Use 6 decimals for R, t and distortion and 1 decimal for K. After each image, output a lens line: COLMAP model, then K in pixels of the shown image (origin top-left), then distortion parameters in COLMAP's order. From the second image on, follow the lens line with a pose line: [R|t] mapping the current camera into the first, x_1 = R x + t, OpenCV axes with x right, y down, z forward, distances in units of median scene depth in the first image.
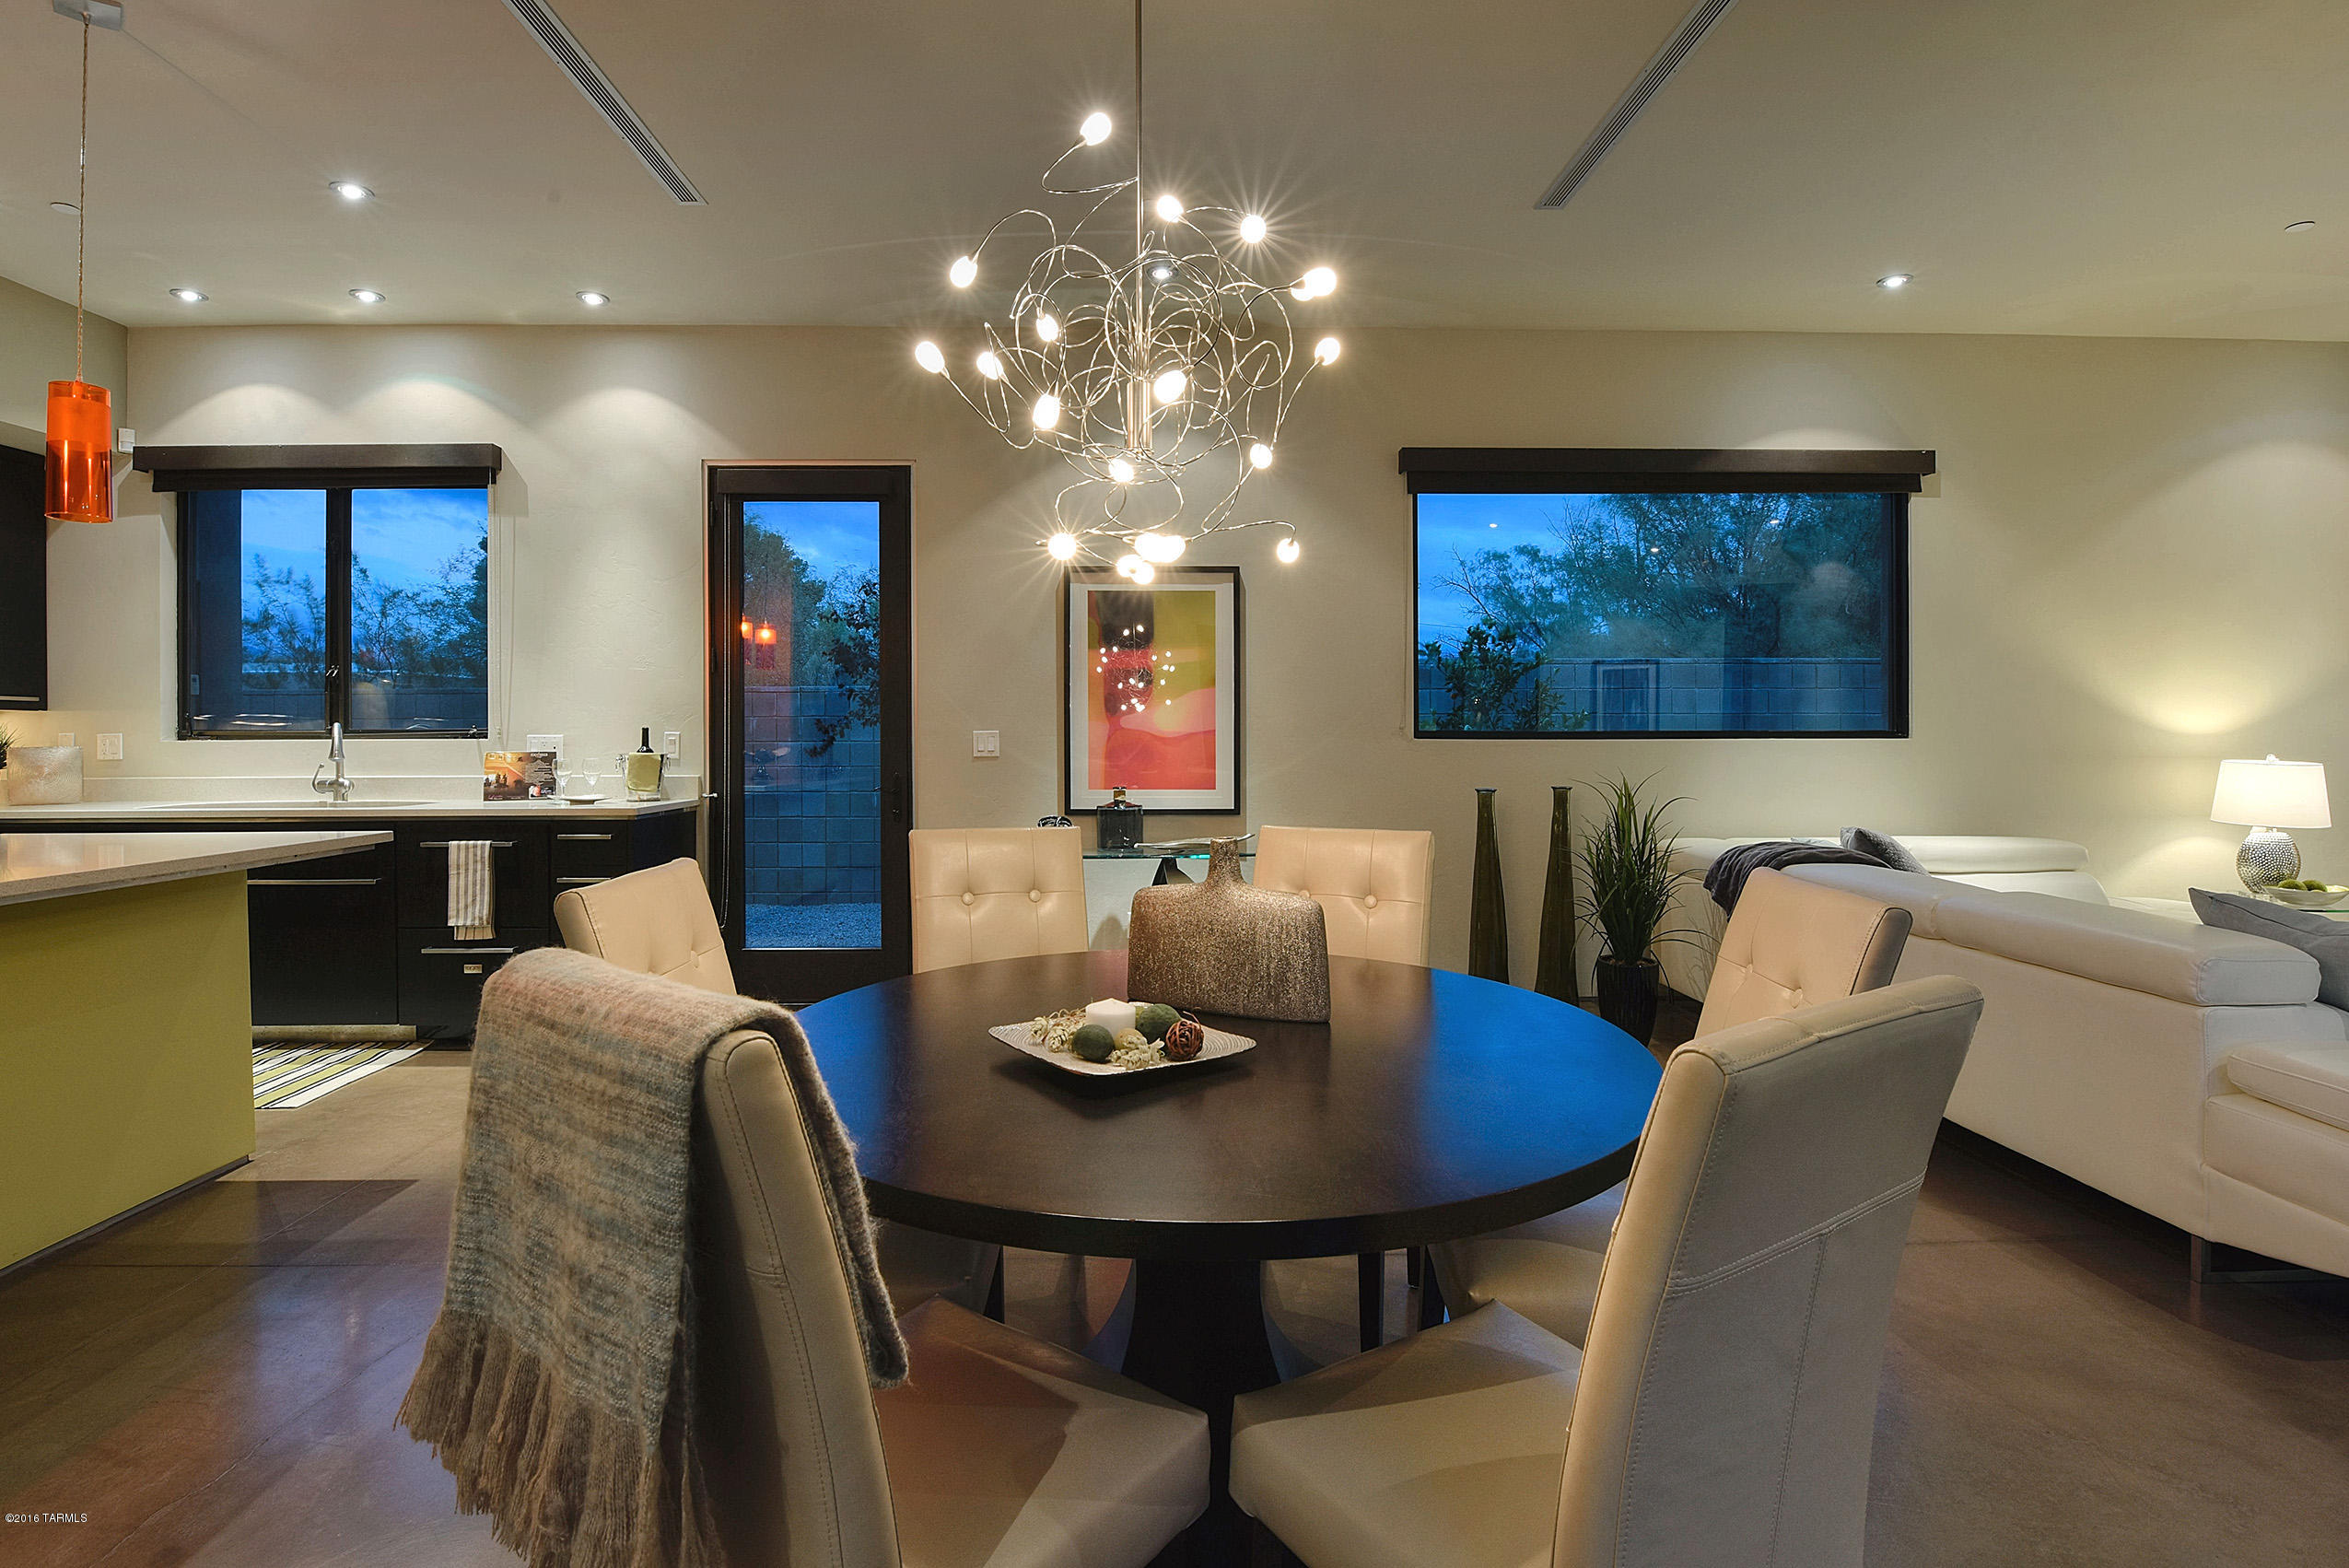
lens RADIAL K [[1098.6, 0, 1181.2], [0, 1098.6, 760.0], [0, 0, 1]] dist [-0.009066, -0.000100]
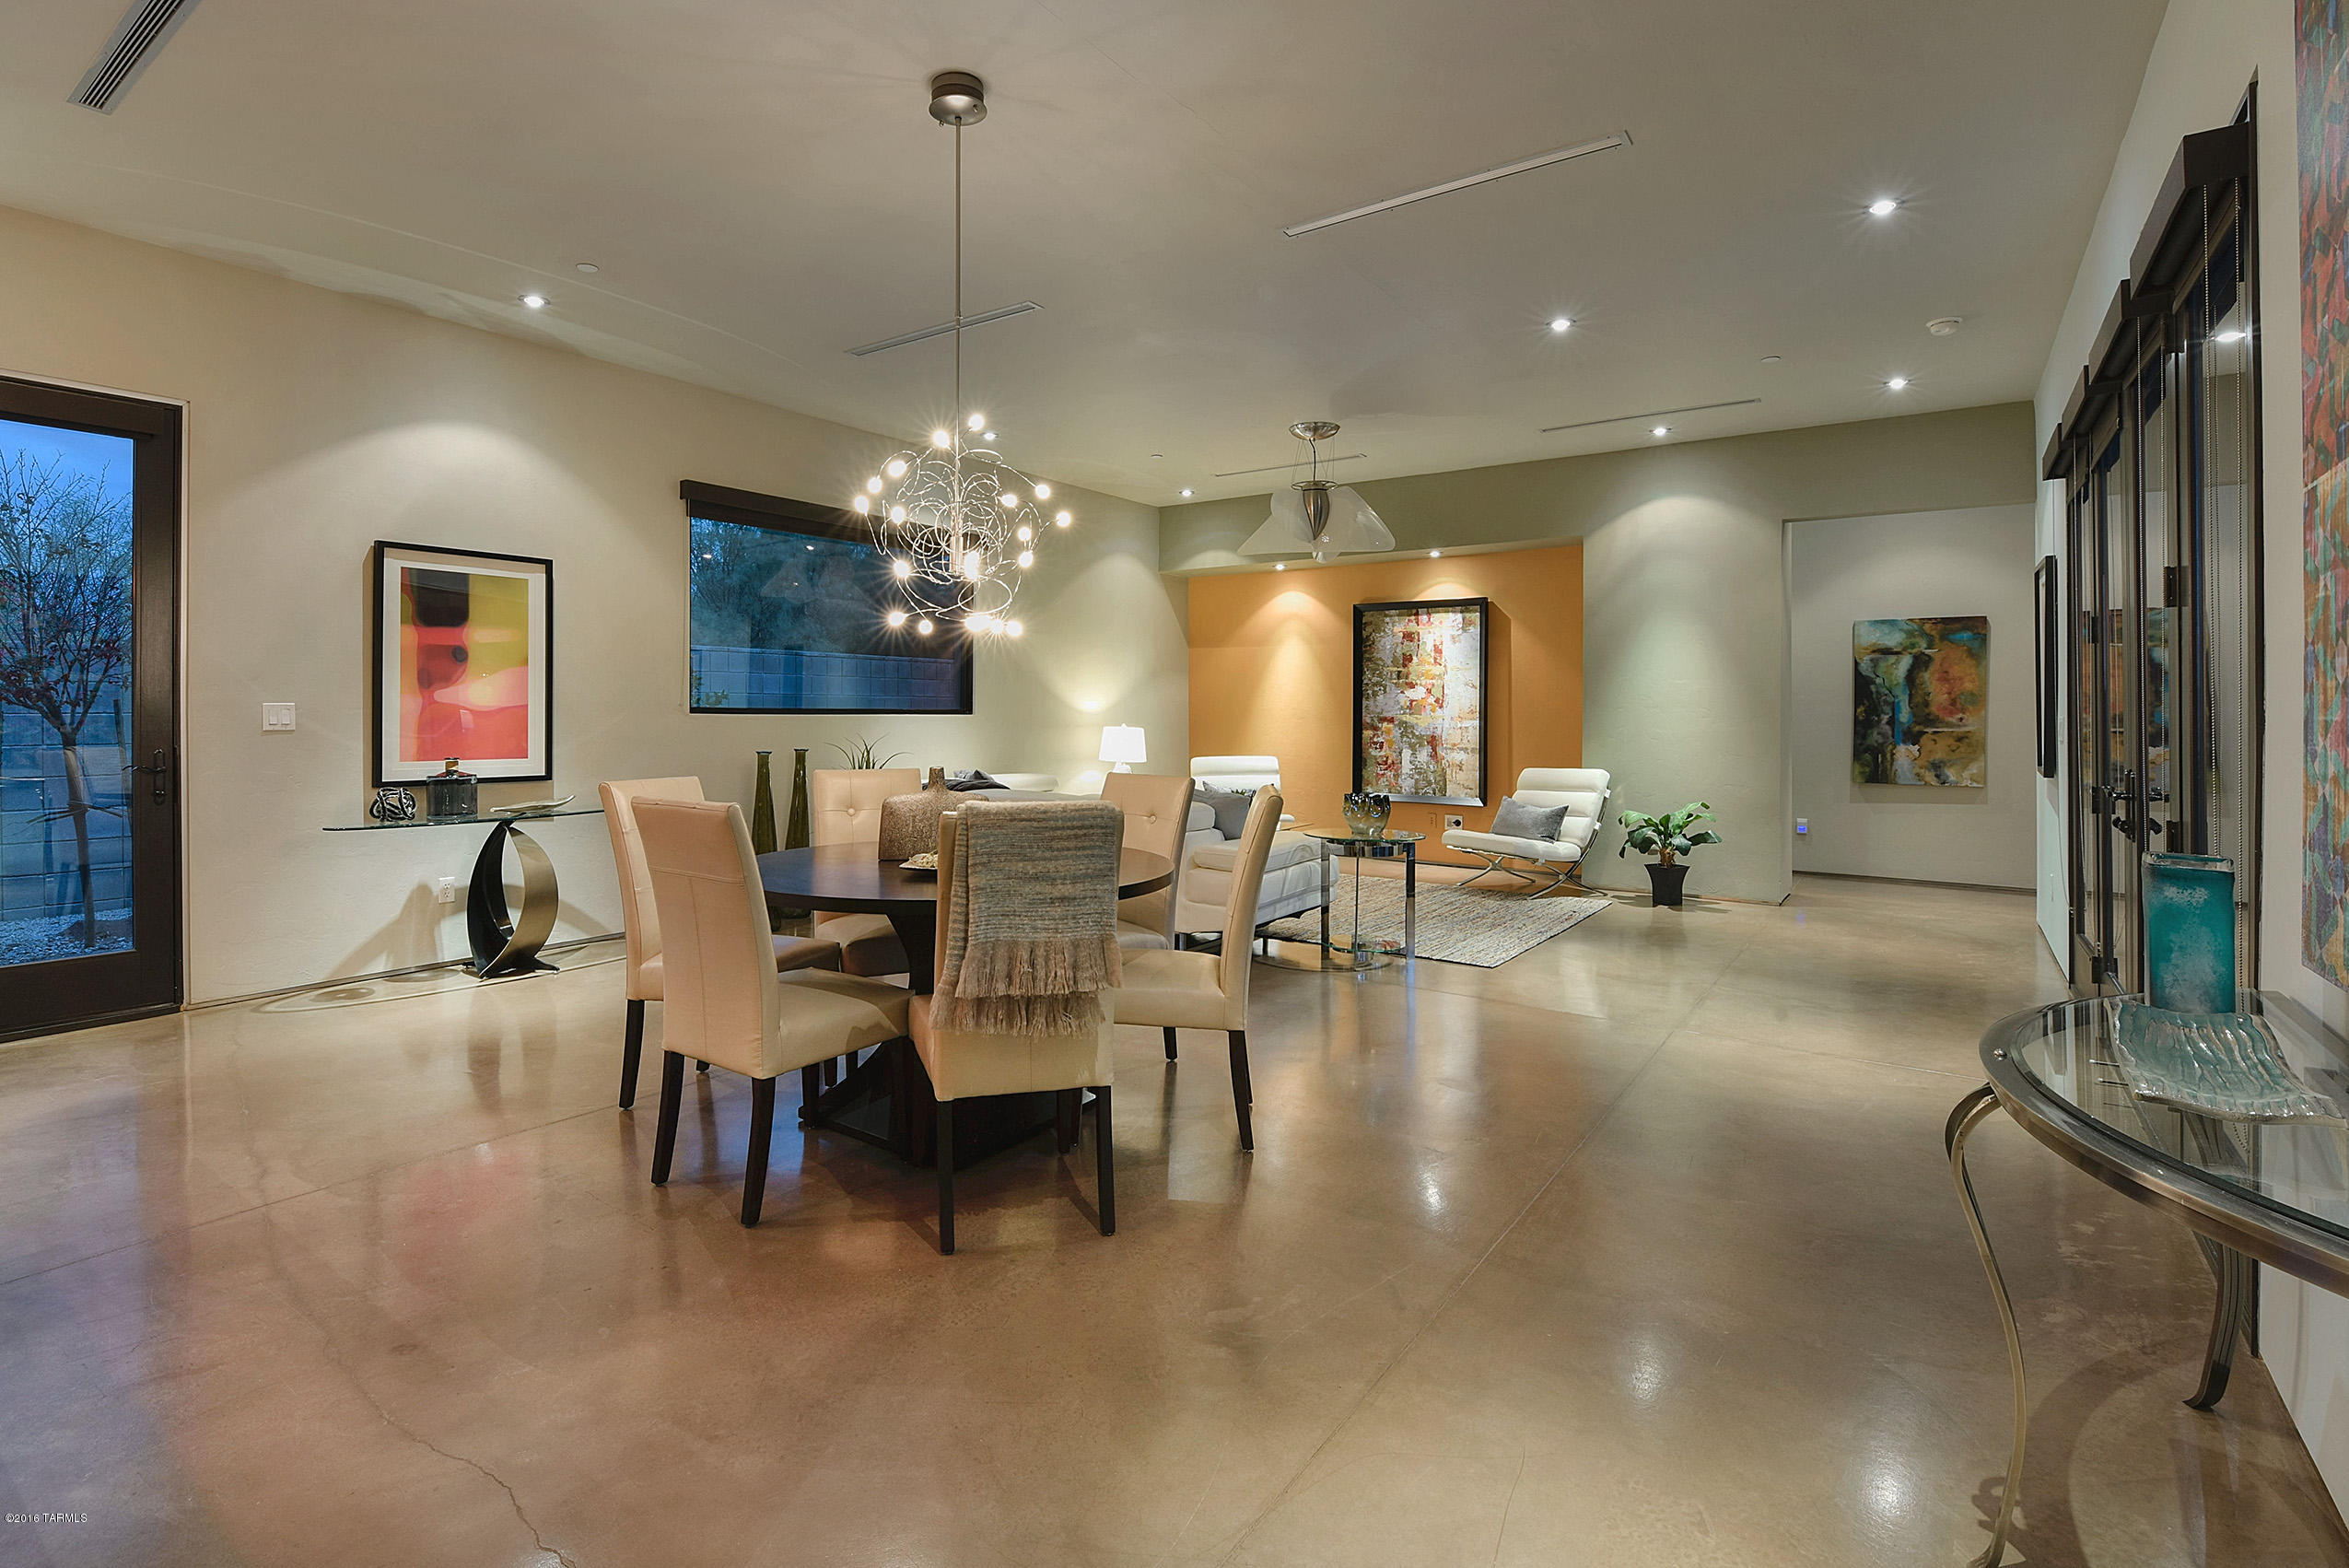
lens RADIAL K [[1095.9, 0, 1147.6], [0, 1095.9, 718.7], [0, 0, 1]] dist [-0.006731, -0.001148]
pose [[0.604549, 0.000363, 0.796568, -0.473787], [0.011176, 0.999898, -0.008938, 0.003821], [-0.796489, 0.014306, 0.604483, -0.161555]]
